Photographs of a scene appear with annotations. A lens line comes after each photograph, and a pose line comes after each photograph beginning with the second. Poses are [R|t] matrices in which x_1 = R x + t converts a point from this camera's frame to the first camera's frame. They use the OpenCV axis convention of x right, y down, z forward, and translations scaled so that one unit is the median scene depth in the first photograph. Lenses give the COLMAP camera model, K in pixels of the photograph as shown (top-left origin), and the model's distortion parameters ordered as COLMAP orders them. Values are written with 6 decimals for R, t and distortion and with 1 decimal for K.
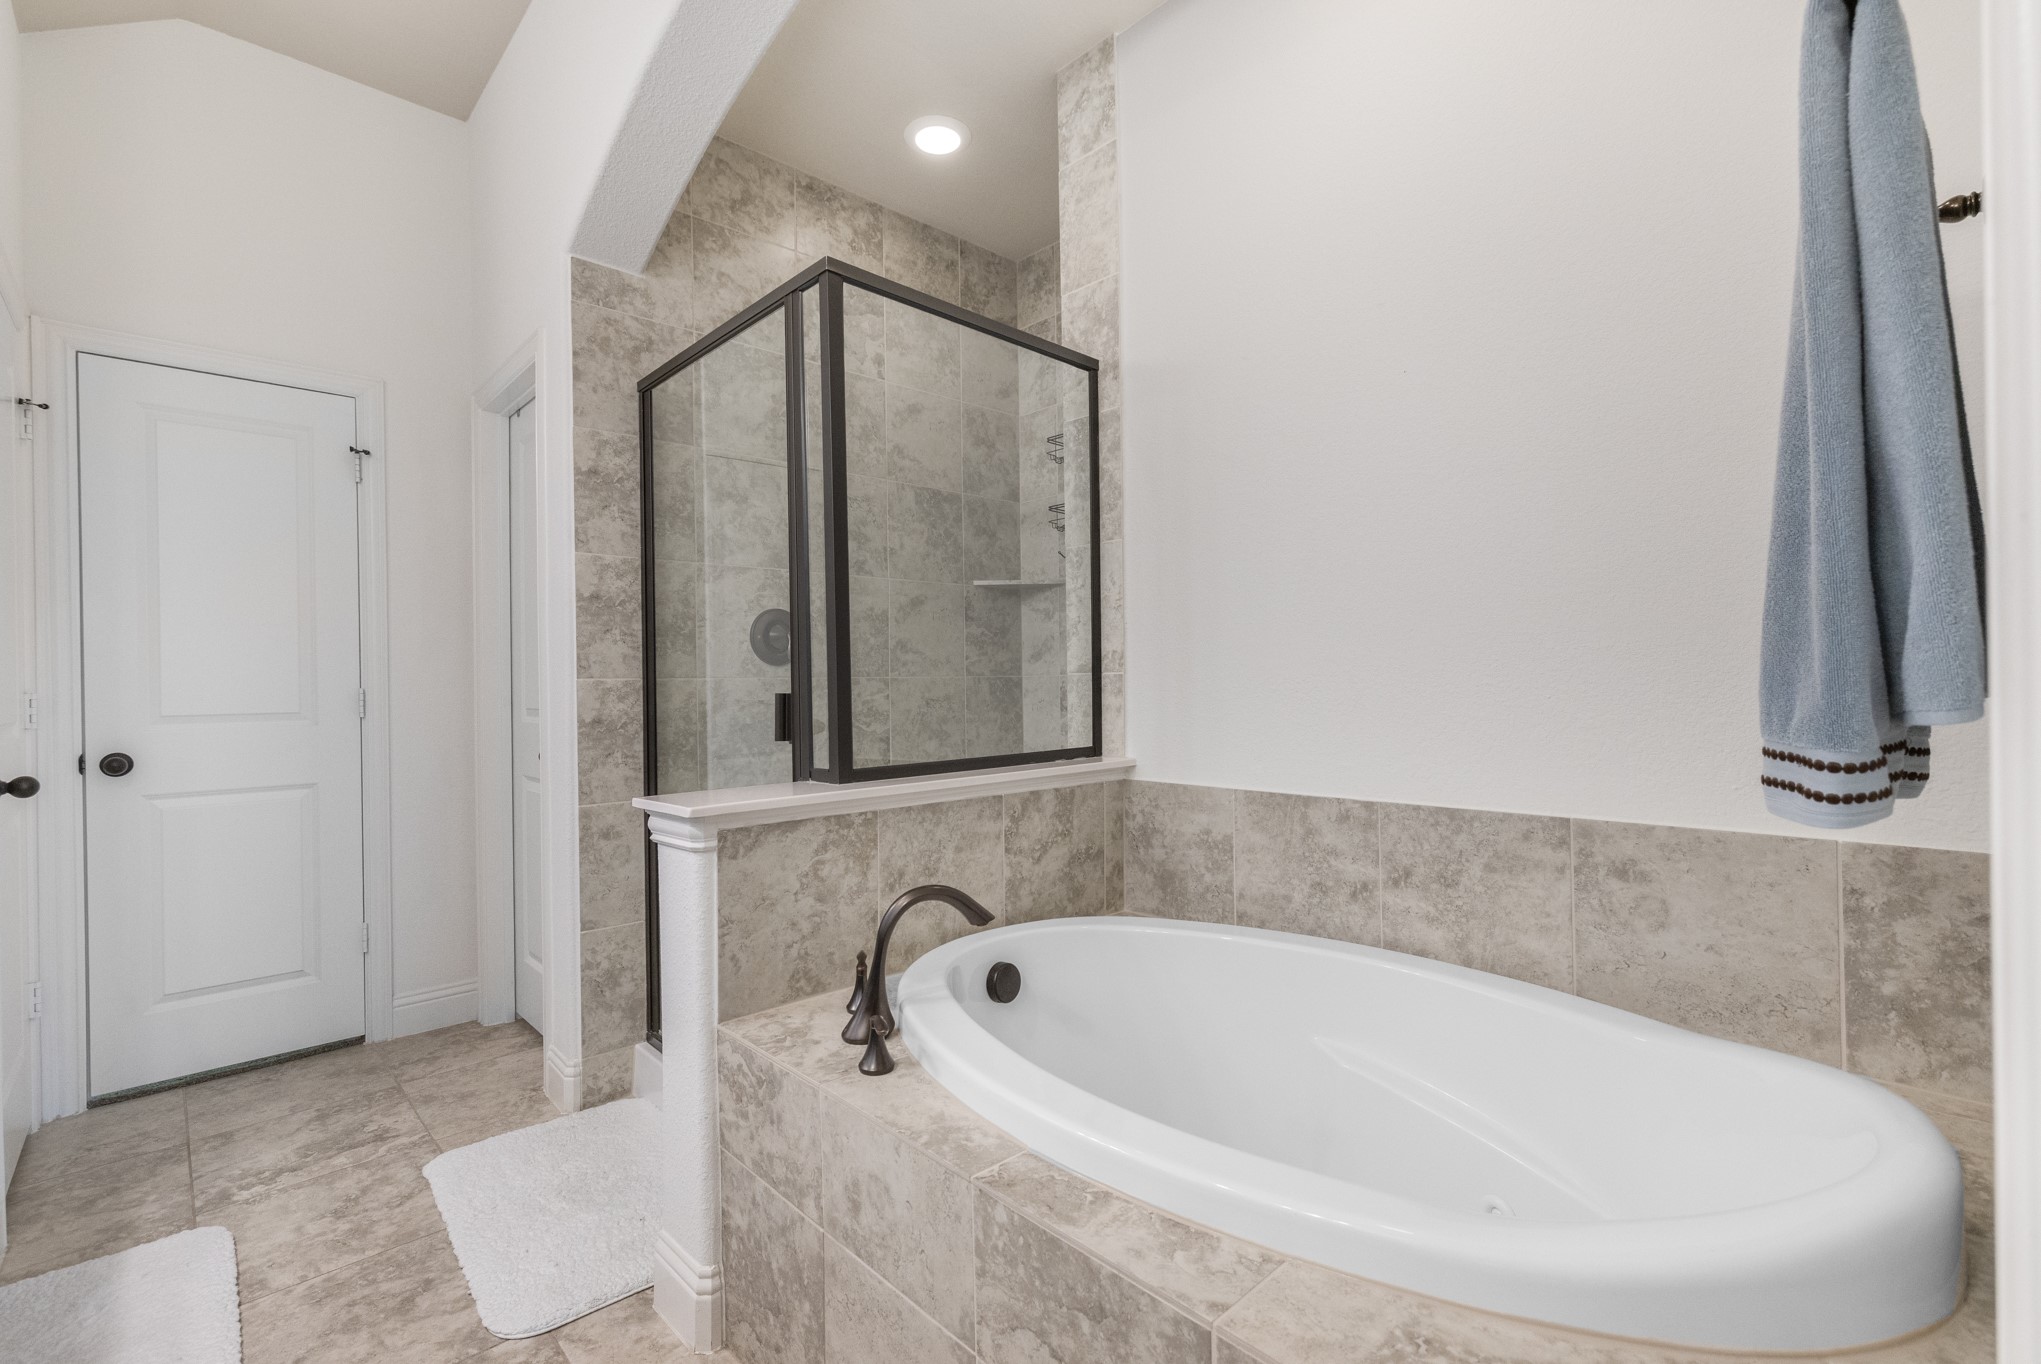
lens RADIAL K [[903.7, 0, 1012.8], [0, 903.7, 681.1], [0, 0, 1]] dist [0.005757, -0.000440]
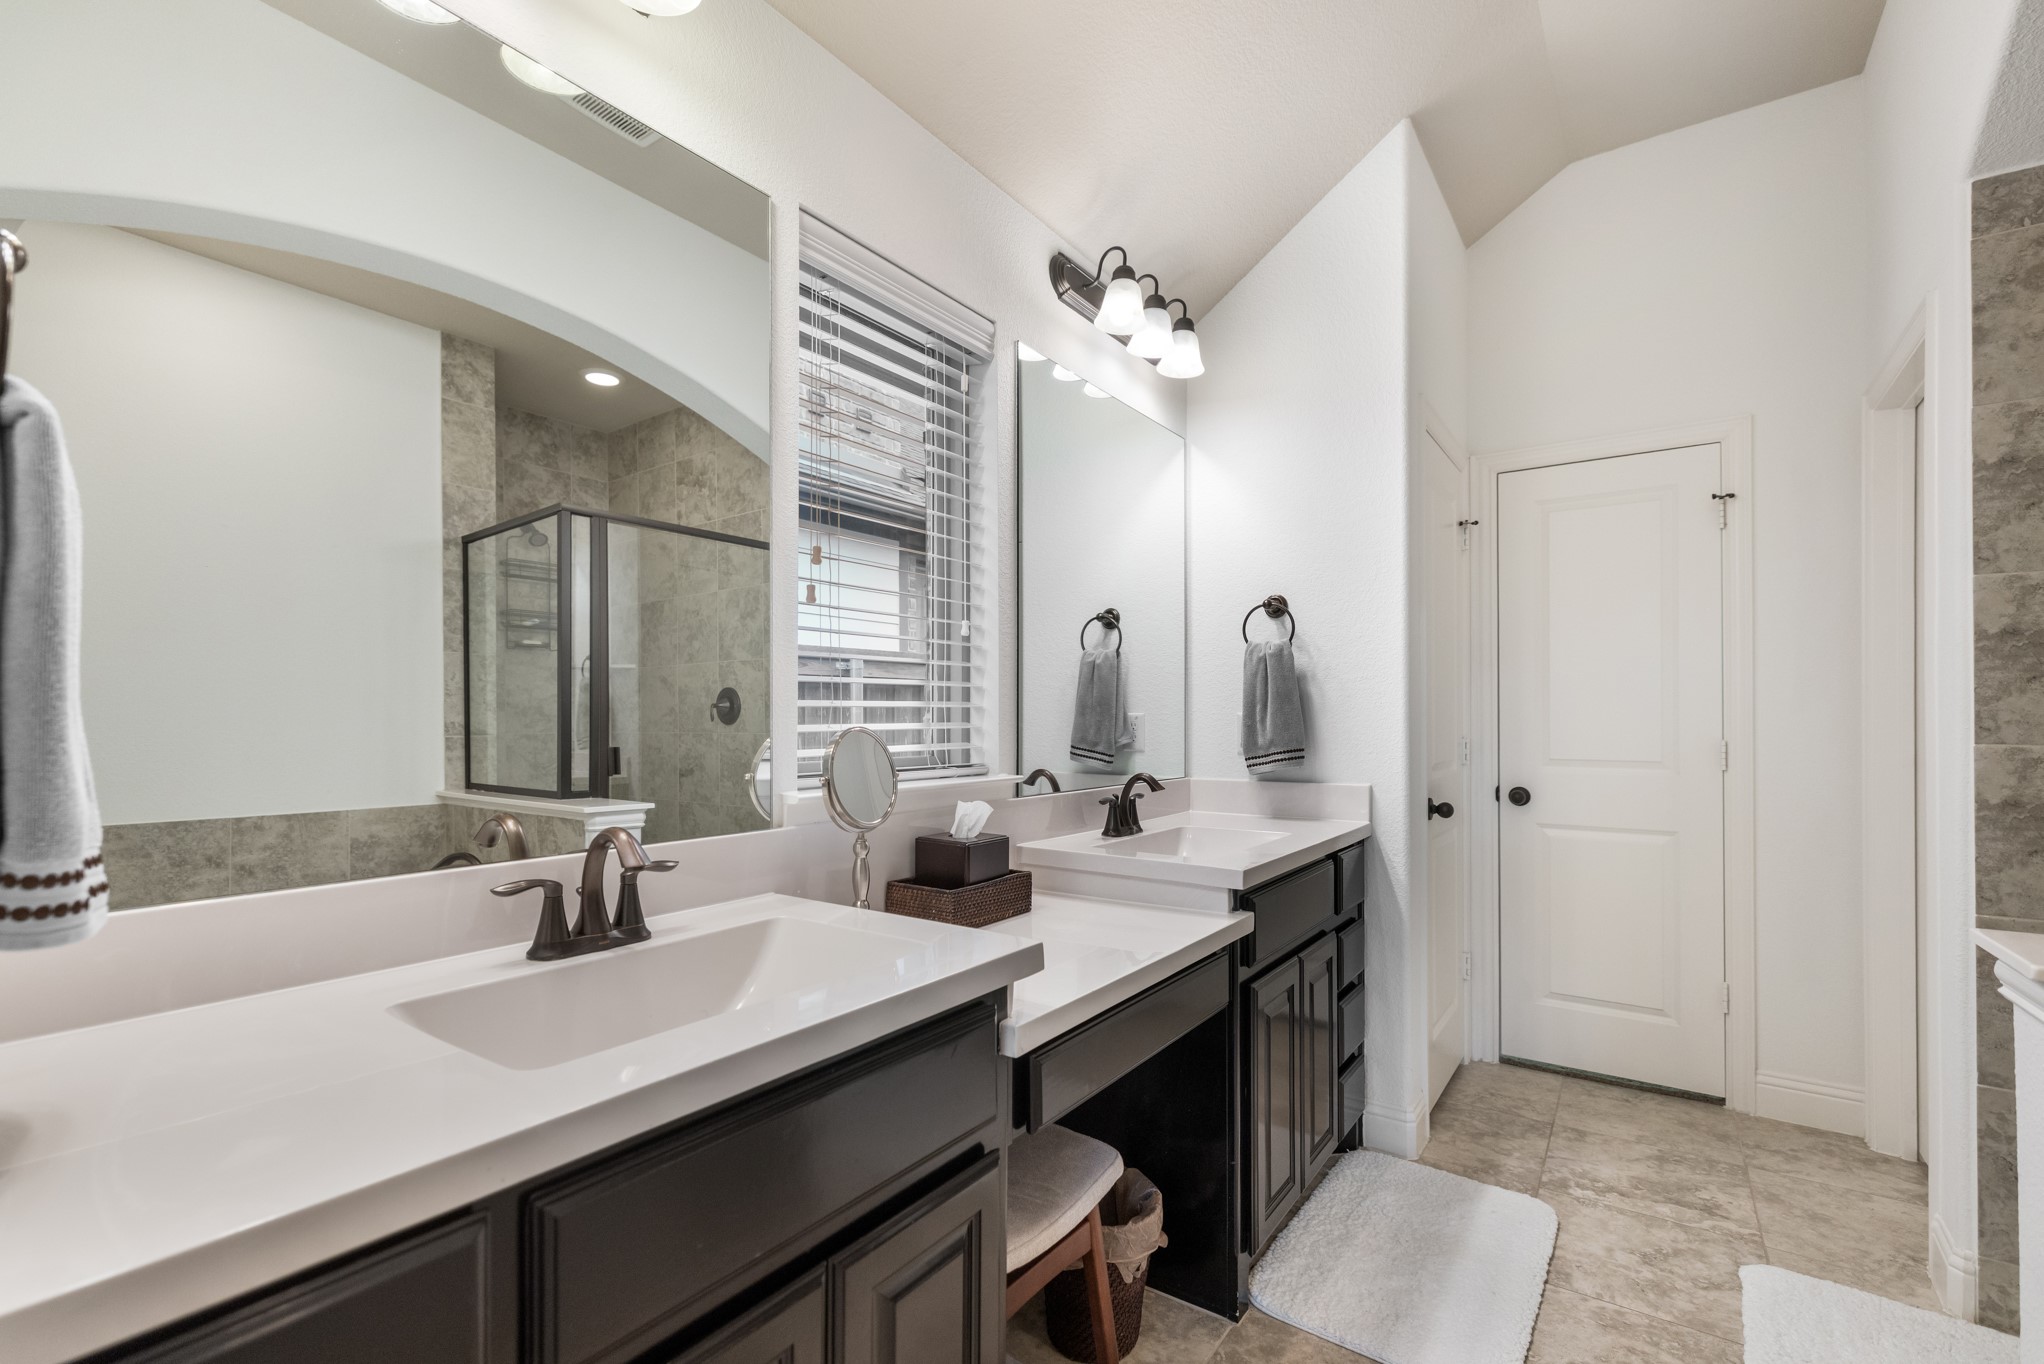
lens RADIAL K [[905.0, 0, 1009.2], [0, 905.0, 708.2], [0, 0, 1]] dist [0.005757, -0.000440]
pose [[0.192658, 0.005792, -0.981249, 0.107756], [-0.002395, 0.999982, 0.005432, -0.036184], [0.981263, 0.001304, 0.192669, 0.074947]]
